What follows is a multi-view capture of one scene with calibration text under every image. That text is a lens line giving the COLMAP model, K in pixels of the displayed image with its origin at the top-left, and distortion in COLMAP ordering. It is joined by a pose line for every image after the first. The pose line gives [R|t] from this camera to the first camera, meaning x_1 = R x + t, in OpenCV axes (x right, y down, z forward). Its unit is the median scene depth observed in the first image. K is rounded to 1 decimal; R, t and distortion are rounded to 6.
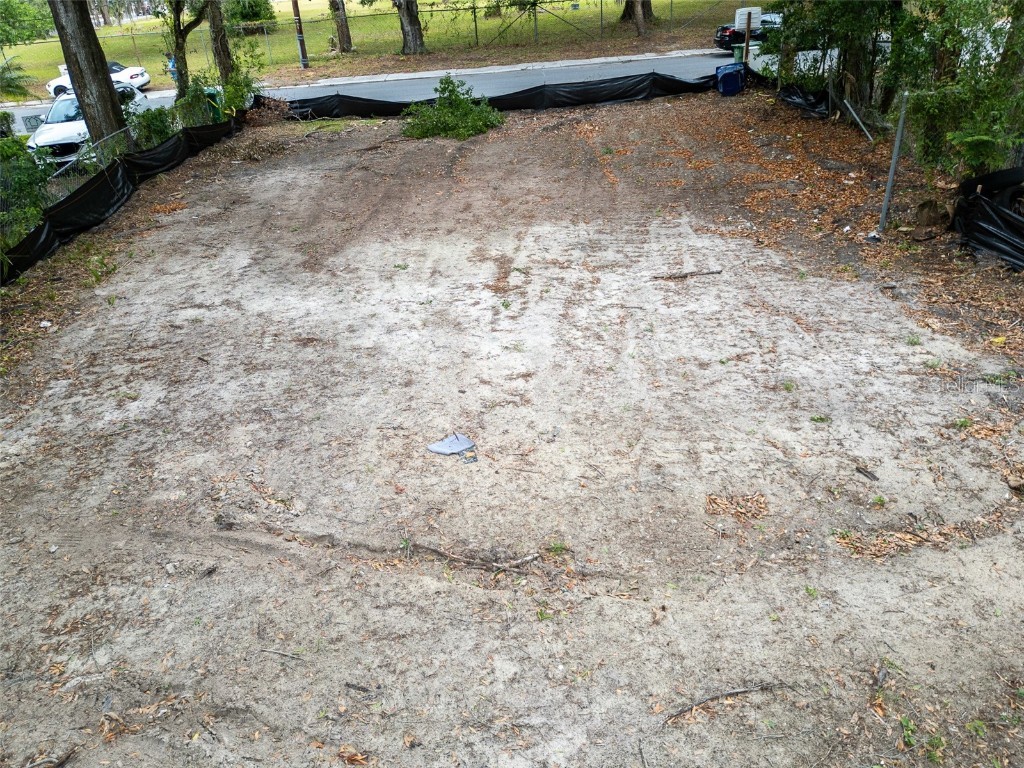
lens RADIAL K [[781.7, 0, 512.0], [0, 781.7, 384.0], [0, 0, 1]] dist [0.070122, -0.082529]
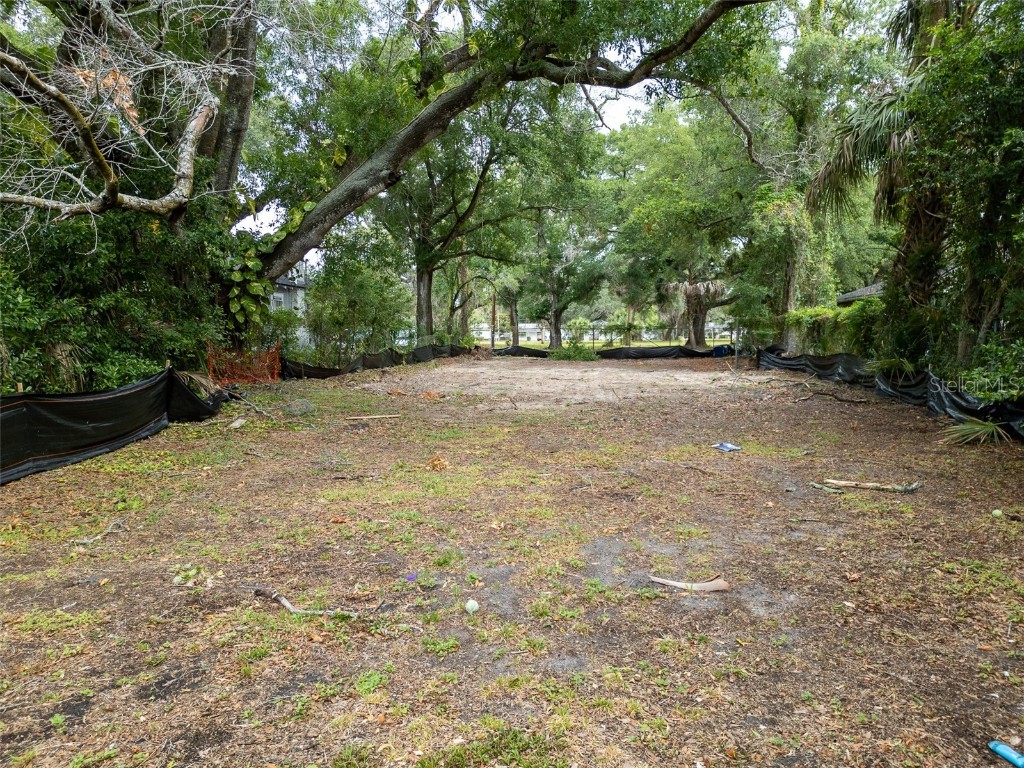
lens RADIAL K [[715.9, 0, 512.0], [0, 715.9, 384.0], [0, 0, 1]] dist [0.071589, -0.059306]
pose [[0.982717, 0.082614, -0.165657, 0.086426], [-0.143757, 0.904382, -0.401780, 0.540476], [0.116624, 0.418650, 0.900628, -0.706913]]
